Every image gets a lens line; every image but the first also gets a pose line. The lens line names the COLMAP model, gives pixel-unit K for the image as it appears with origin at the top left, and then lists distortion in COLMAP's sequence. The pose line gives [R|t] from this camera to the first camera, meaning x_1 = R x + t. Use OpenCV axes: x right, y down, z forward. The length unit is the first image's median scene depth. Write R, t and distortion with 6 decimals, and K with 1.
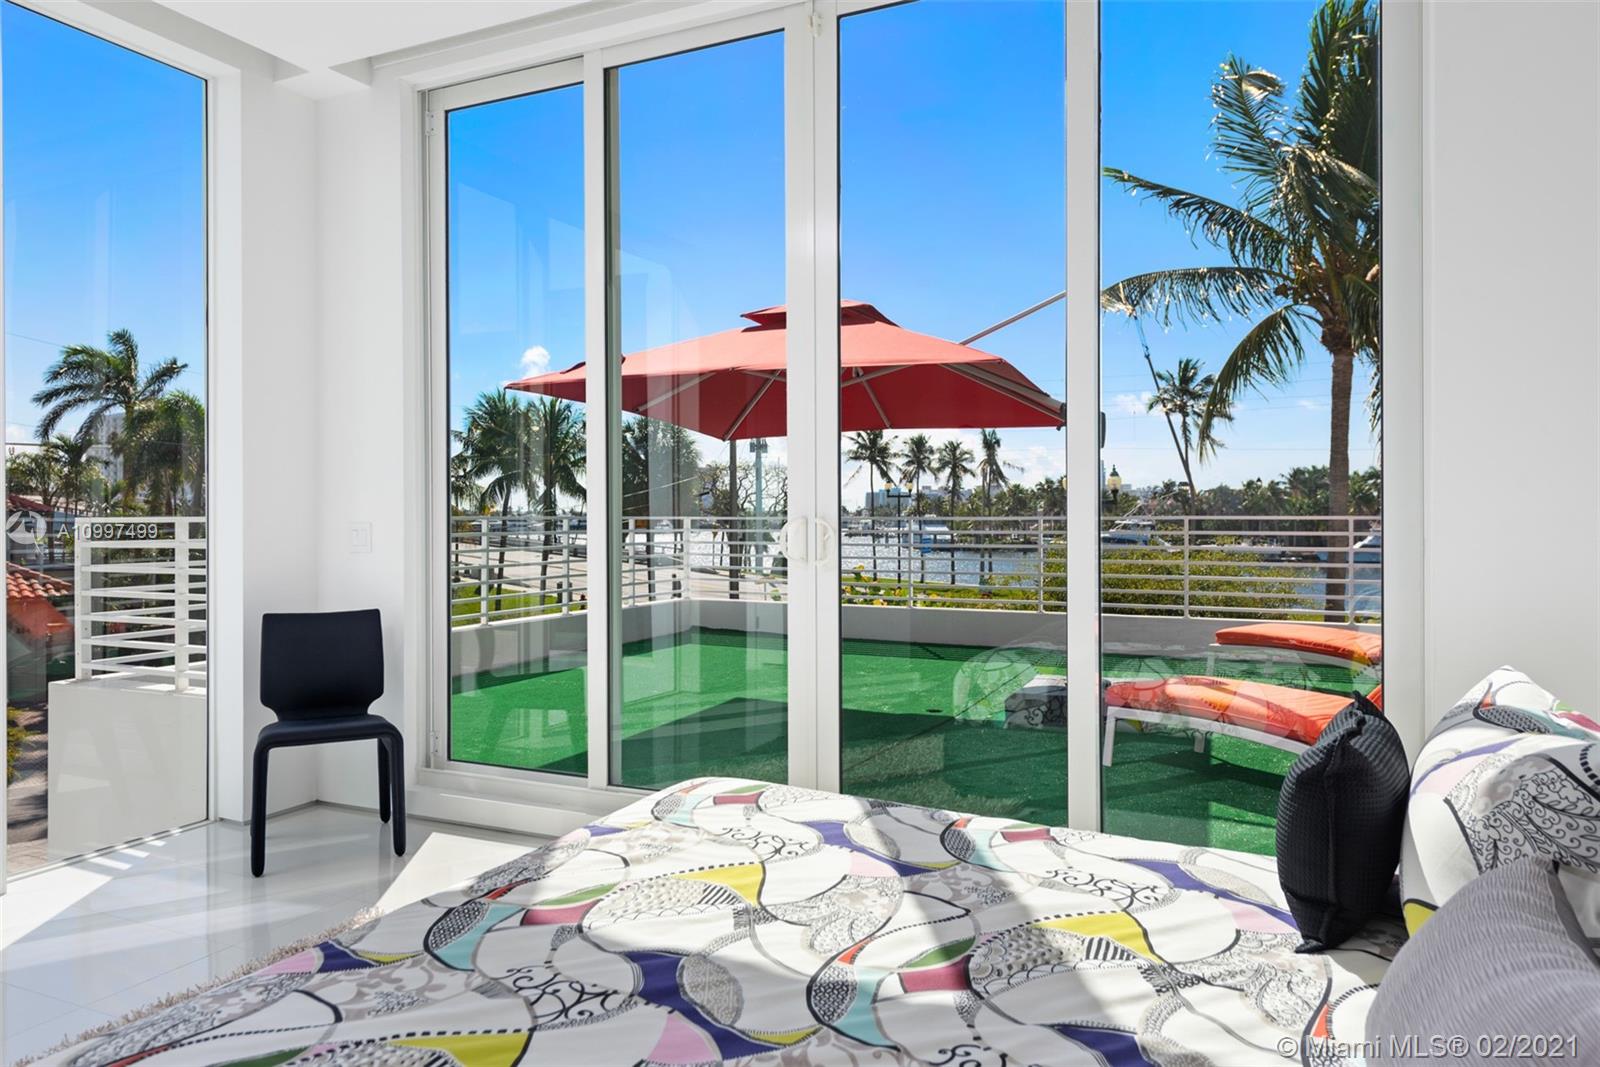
lens RADIAL K [[1087.3, 0, 794.1], [0, 1087.3, 525.7], [0, 0, 1]] dist [0.002134, -0.001082]
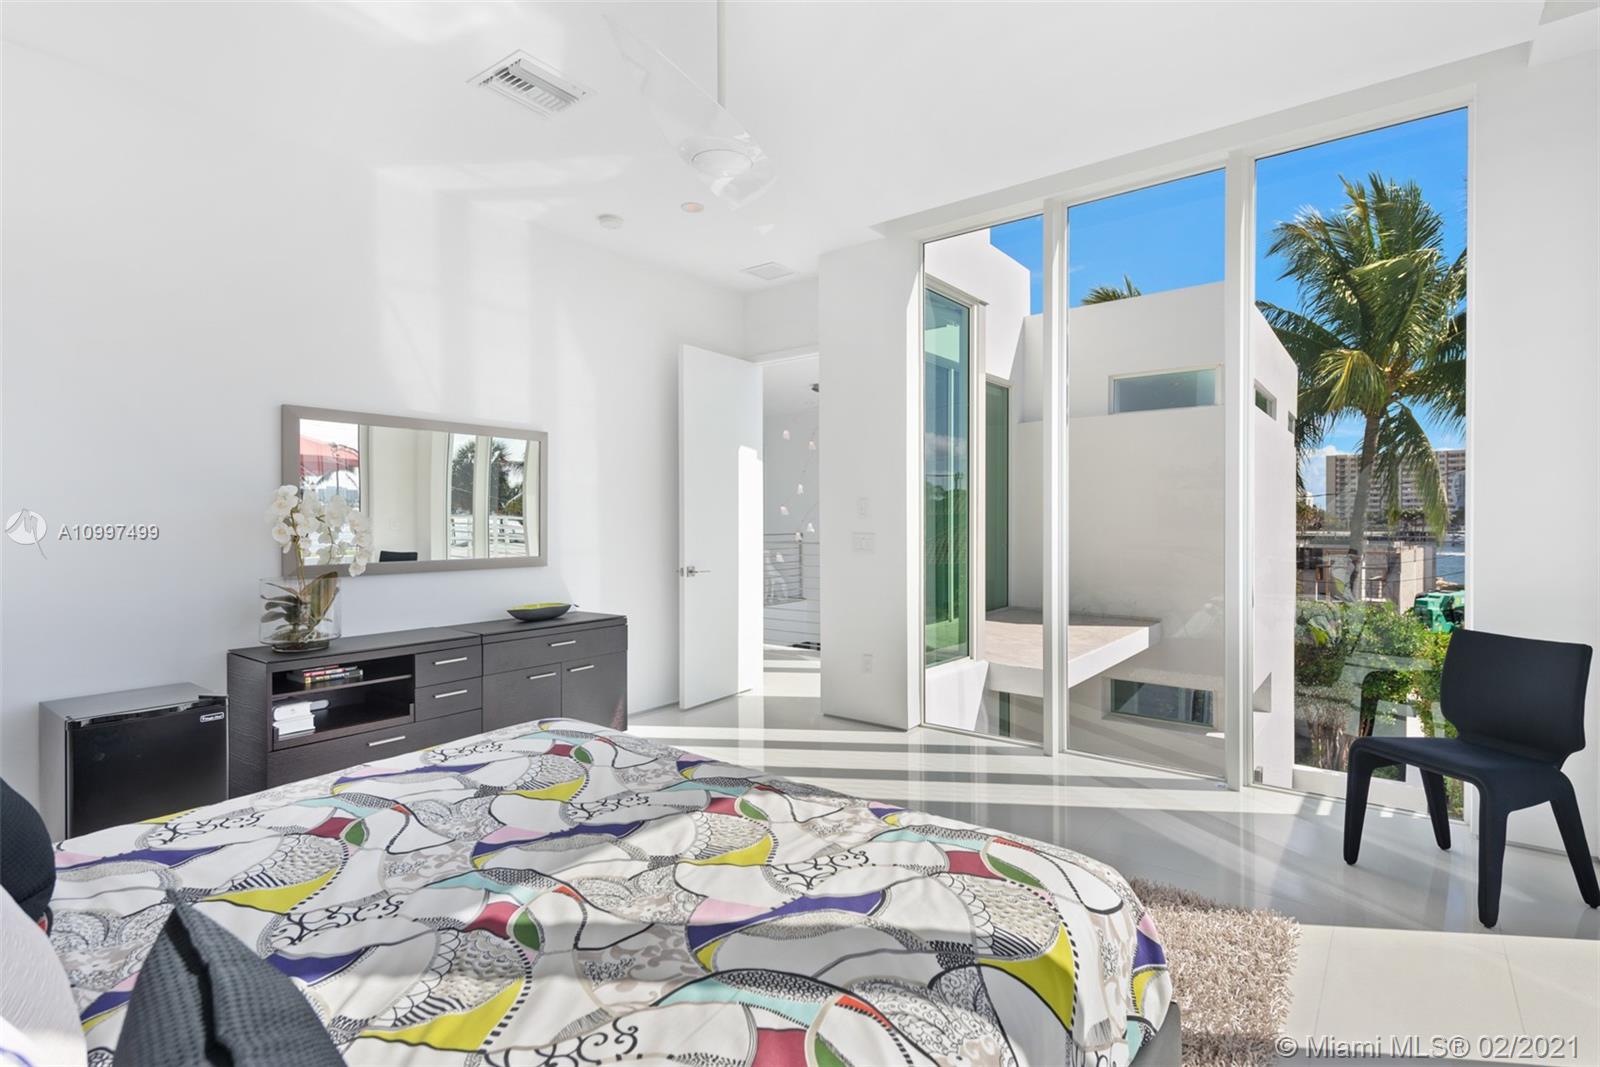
lens RADIAL K [[784.4, 0, 795.1], [0, 784.4, 521.5], [0, 0, 1]] dist [0.000273, -0.000041]
pose [[-0.237798, 0.017098, -0.971164, 0.831281], [-0.005516, 0.999805, 0.018953, -0.059813], [0.971299, 0.009864, -0.237657, 1.388815]]
